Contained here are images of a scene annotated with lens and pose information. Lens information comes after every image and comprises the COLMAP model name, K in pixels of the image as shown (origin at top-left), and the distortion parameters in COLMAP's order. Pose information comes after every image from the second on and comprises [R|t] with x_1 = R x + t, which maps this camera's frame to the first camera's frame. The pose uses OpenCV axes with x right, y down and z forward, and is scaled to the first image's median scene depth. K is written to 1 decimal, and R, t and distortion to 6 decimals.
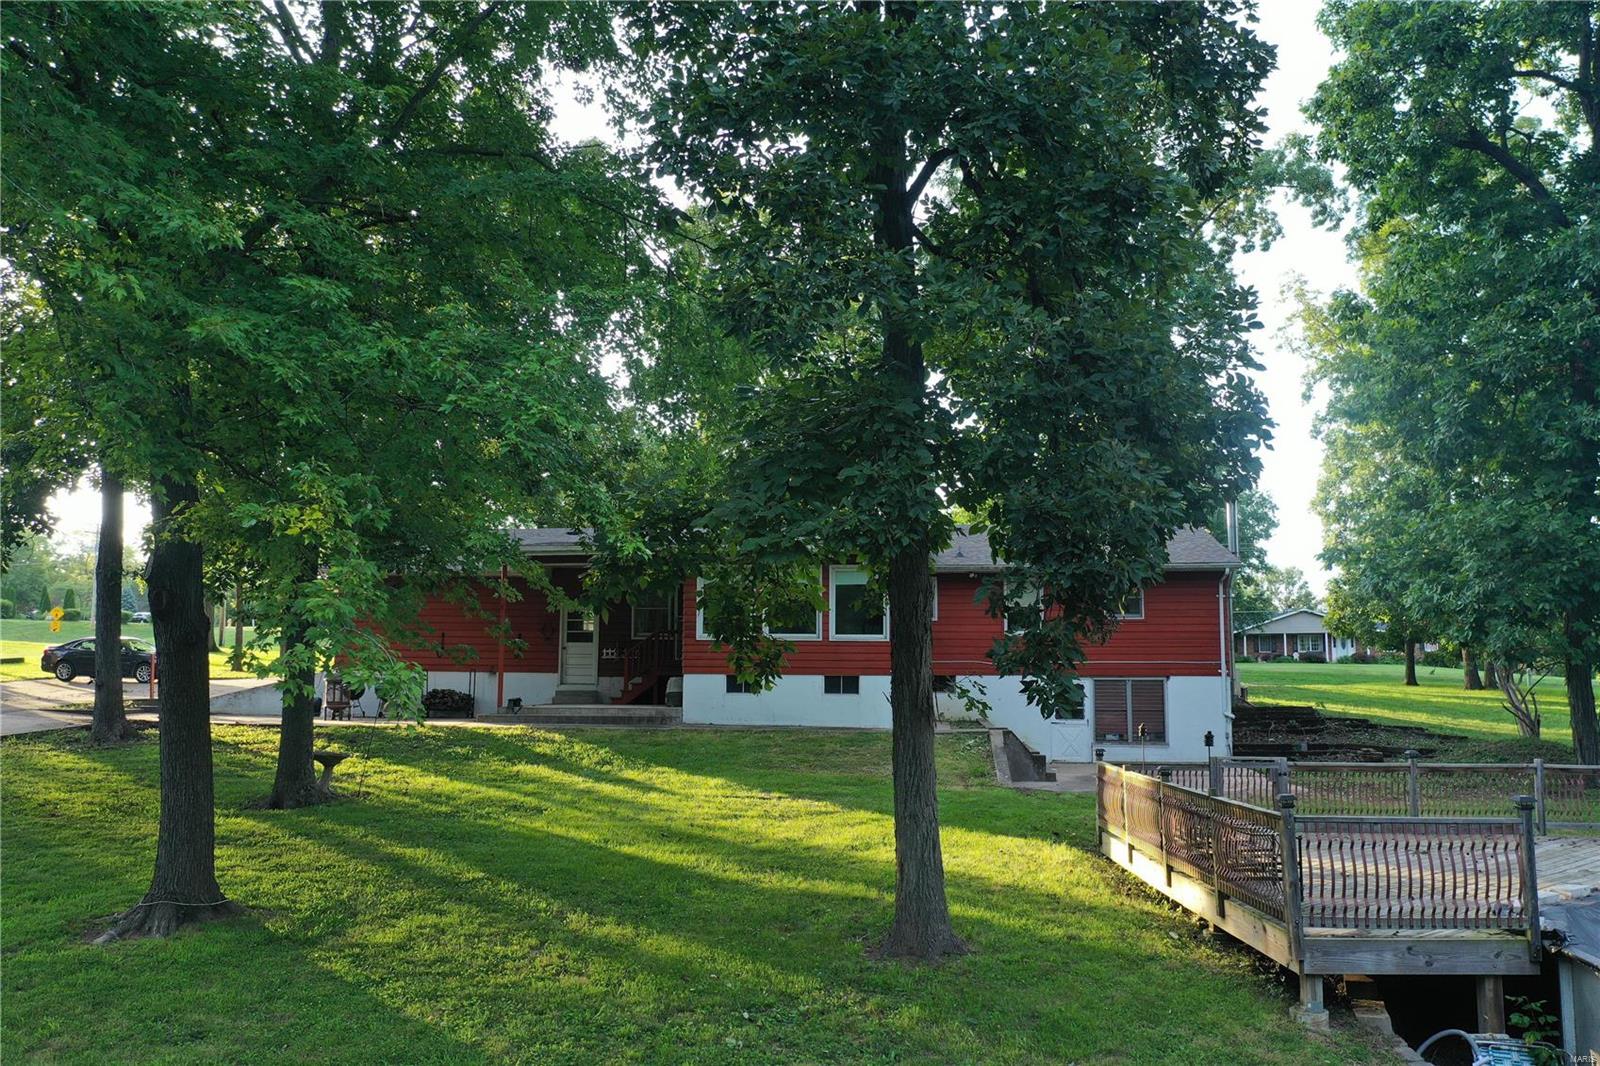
lens RADIAL K [[1249.4, 0, 800.0], [0, 1249.4, 533.0], [0, 0, 1]] dist [-0.061527, 0.001046]
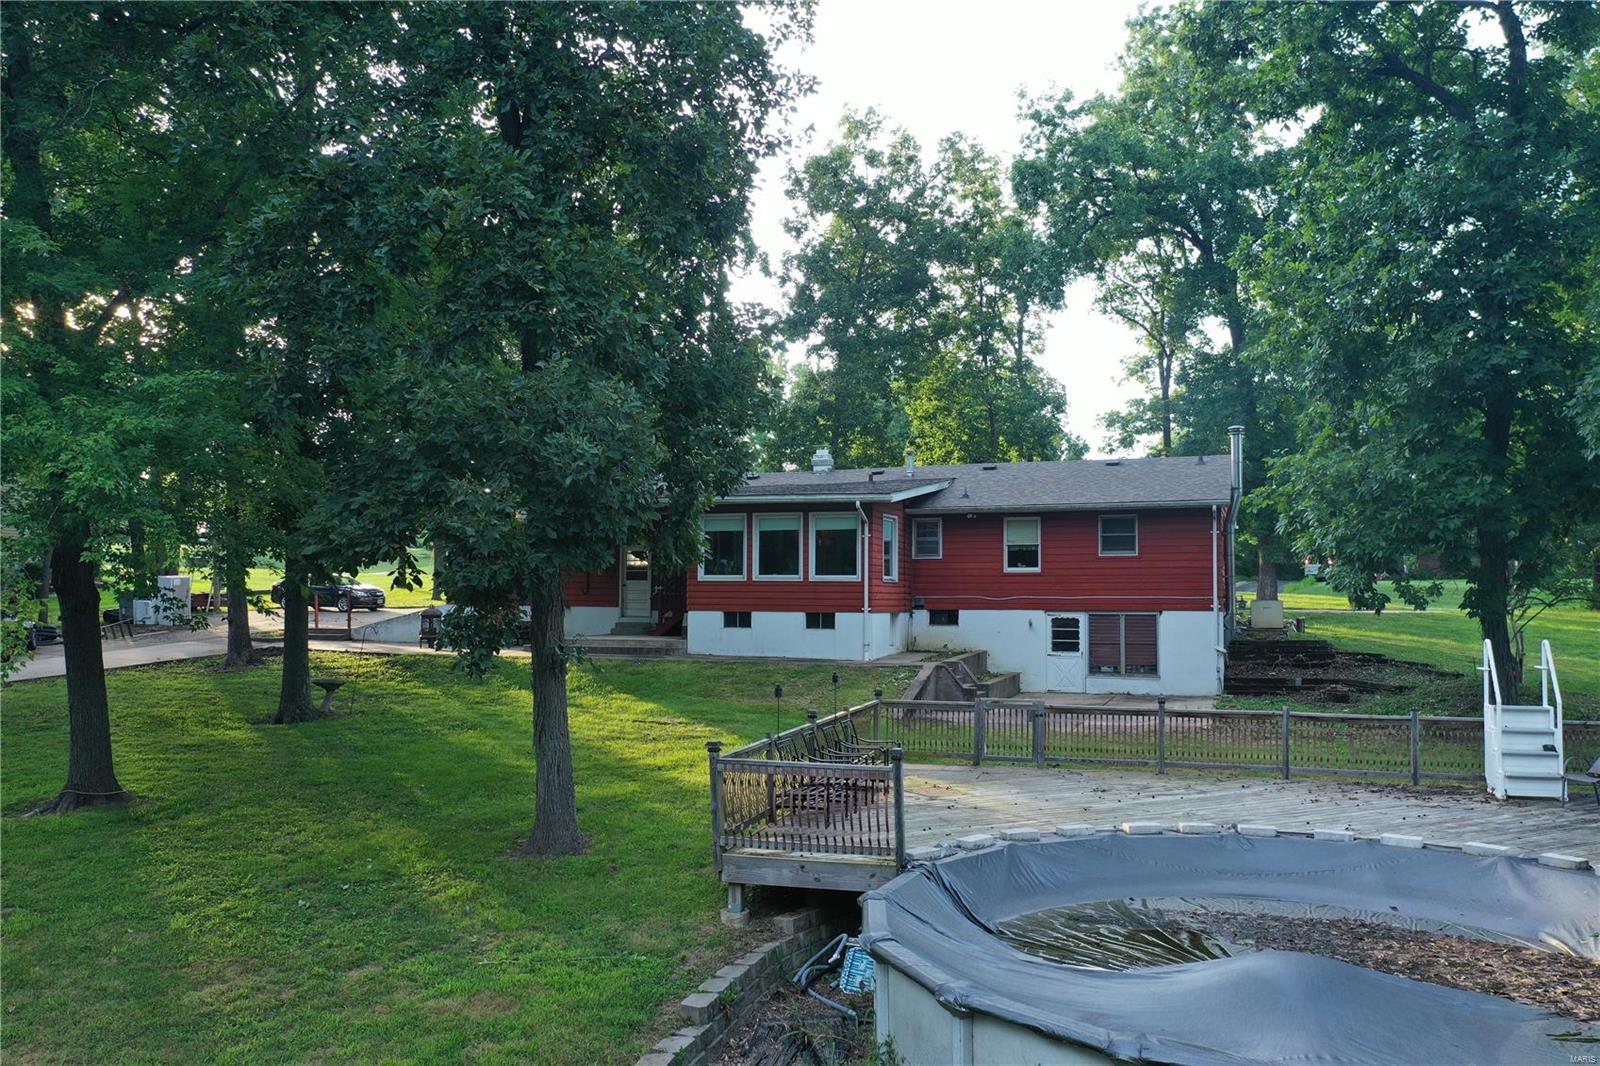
lens RADIAL K [[1249.4, 0, 800.0], [0, 1249.4, 533.0], [0, 0, 1]] dist [-0.061527, 0.001046]
pose [[0.971796, -0.015028, -0.235343, 0.273099], [0.031231, 0.997378, 0.065276, -0.028350], [0.233745, -0.070785, 0.969718, -0.071311]]
